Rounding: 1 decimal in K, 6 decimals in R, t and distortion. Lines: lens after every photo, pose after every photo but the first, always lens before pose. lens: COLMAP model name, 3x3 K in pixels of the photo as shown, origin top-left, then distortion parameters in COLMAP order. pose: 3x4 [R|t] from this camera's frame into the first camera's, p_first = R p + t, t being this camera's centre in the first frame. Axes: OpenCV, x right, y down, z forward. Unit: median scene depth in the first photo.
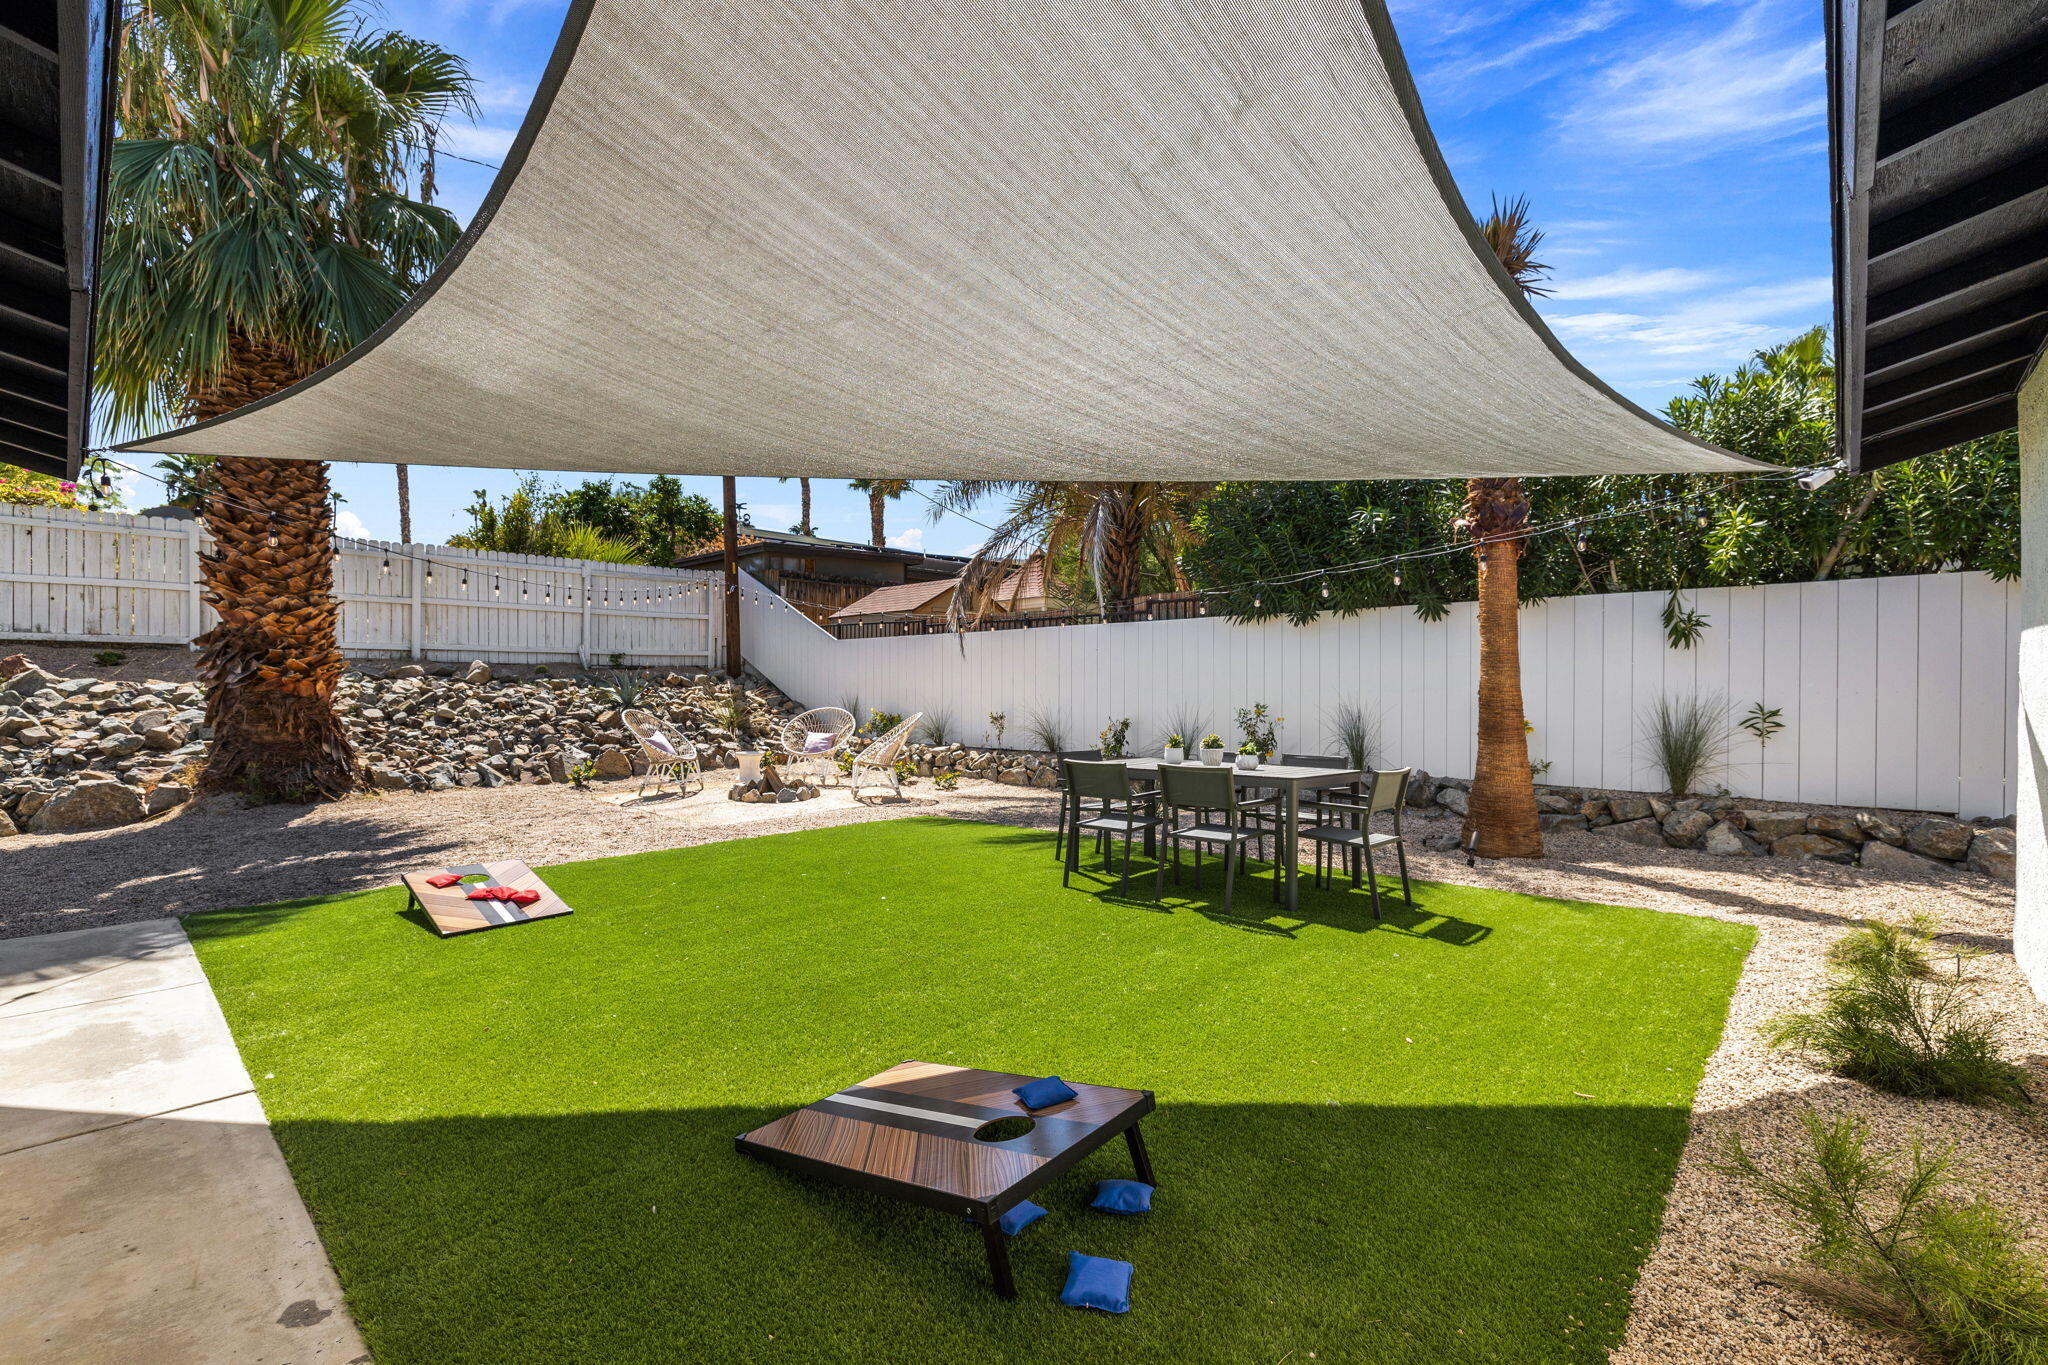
lens RADIAL K [[881.3, 0, 1029.5], [0, 881.3, 691.6], [0, 0, 1]] dist [-0.000283, -0.000226]
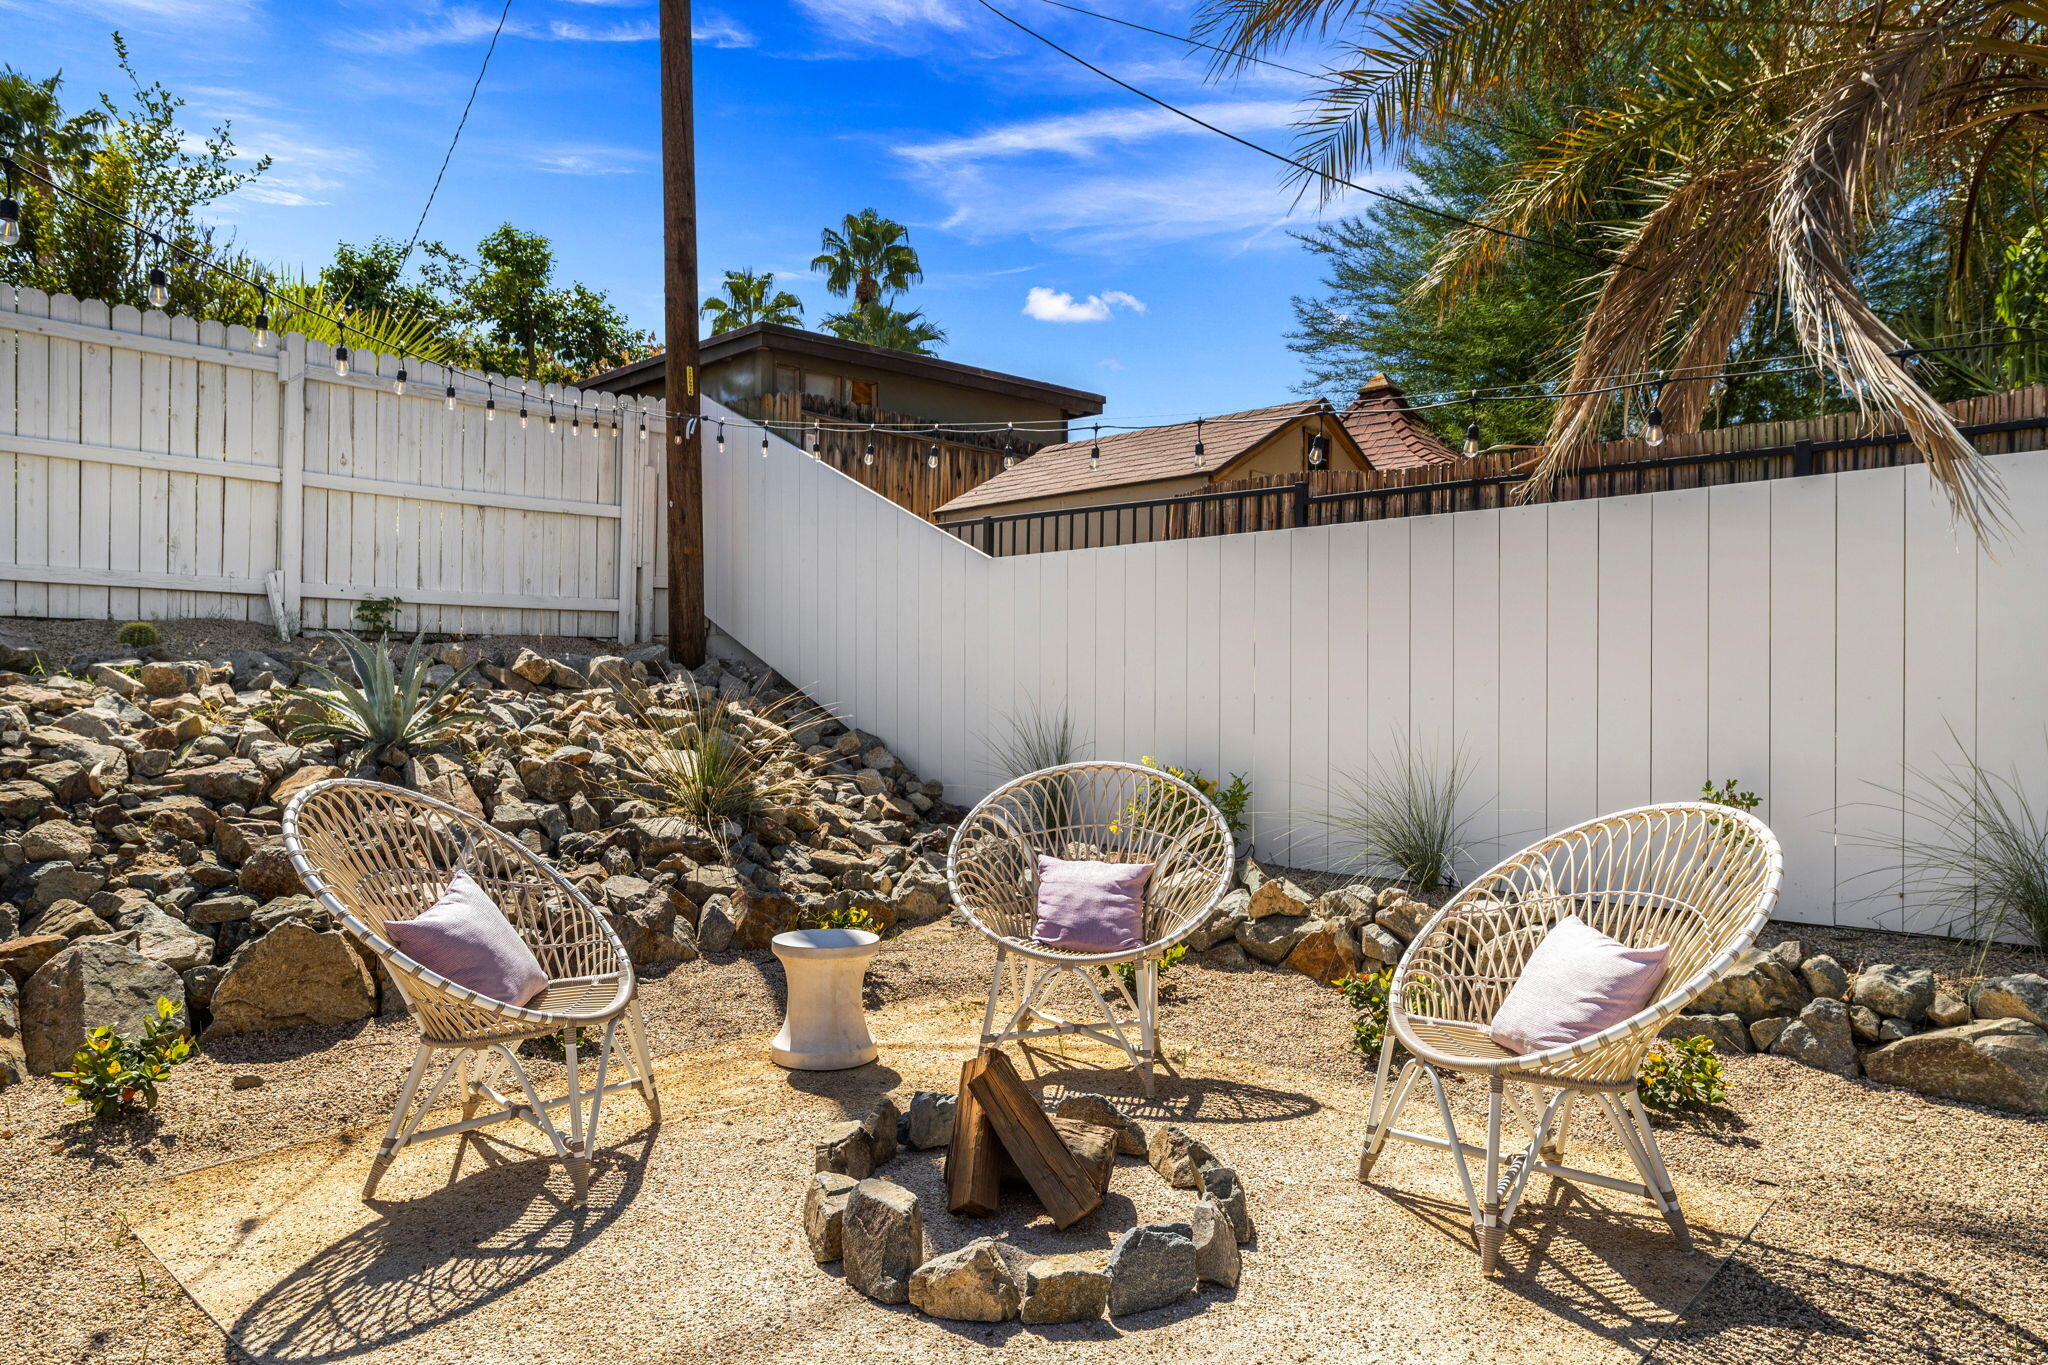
lens RADIAL K [[1330.5, 0, 1024.8], [0, 1330.5, 690.4], [0, 0, 1]] dist [-0.001531, -0.000139]
pose [[0.999642, 0.001397, -0.026733, -0.211842], [-0.001790, 0.999890, -0.014697, 0.002623], [0.026710, 0.014739, 0.999535, 0.521989]]
